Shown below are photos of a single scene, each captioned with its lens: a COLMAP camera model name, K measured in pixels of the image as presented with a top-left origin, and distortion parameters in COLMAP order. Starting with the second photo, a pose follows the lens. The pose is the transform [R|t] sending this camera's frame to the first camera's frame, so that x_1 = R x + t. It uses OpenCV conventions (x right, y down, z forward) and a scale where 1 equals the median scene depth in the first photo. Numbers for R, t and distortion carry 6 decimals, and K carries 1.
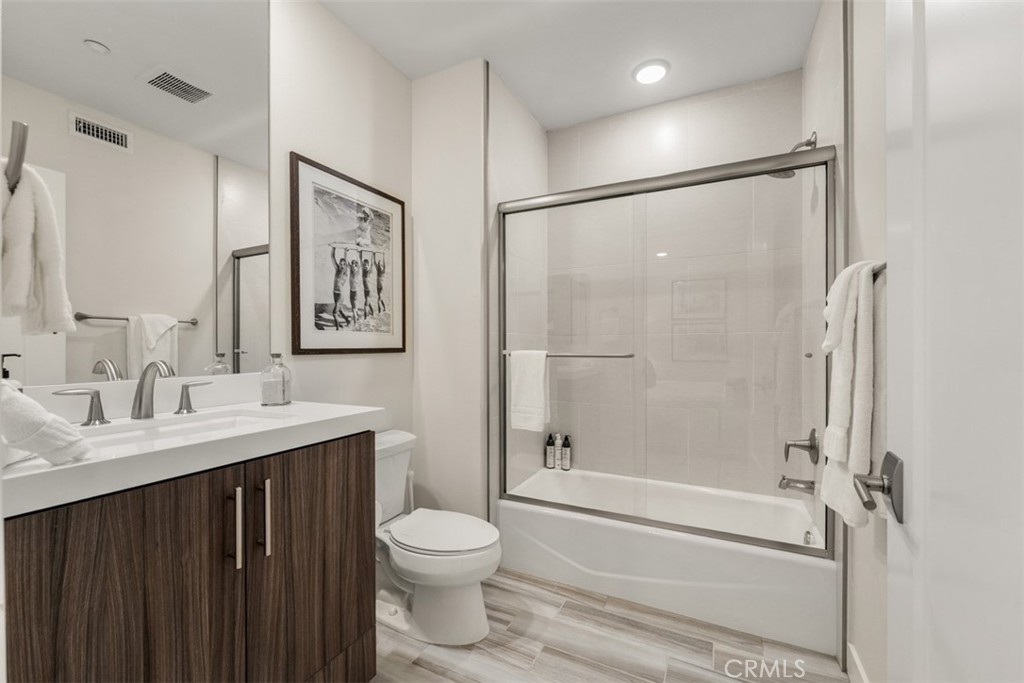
lens RADIAL K [[415.8, 0, 508.7], [0, 415.8, 341.1], [0, 0, 1]] dist [0.001618, -0.001319]
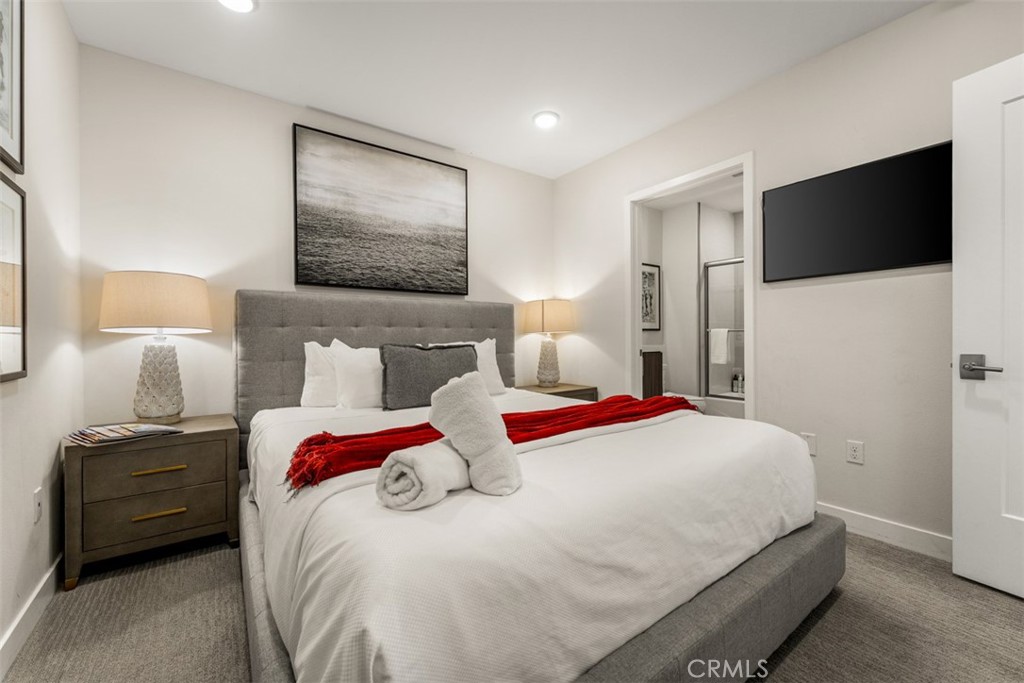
lens RADIAL K [[415.8, 0, 509.8], [0, 415.8, 339.6], [0, 0, 1]] dist [0.001618, -0.001319]
pose [[0.889310, -0.001368, -0.457302, 0.067265], [0.003904, 0.999982, 0.004602, 0.064477], [0.457288, -0.005878, 0.889299, -1.513556]]
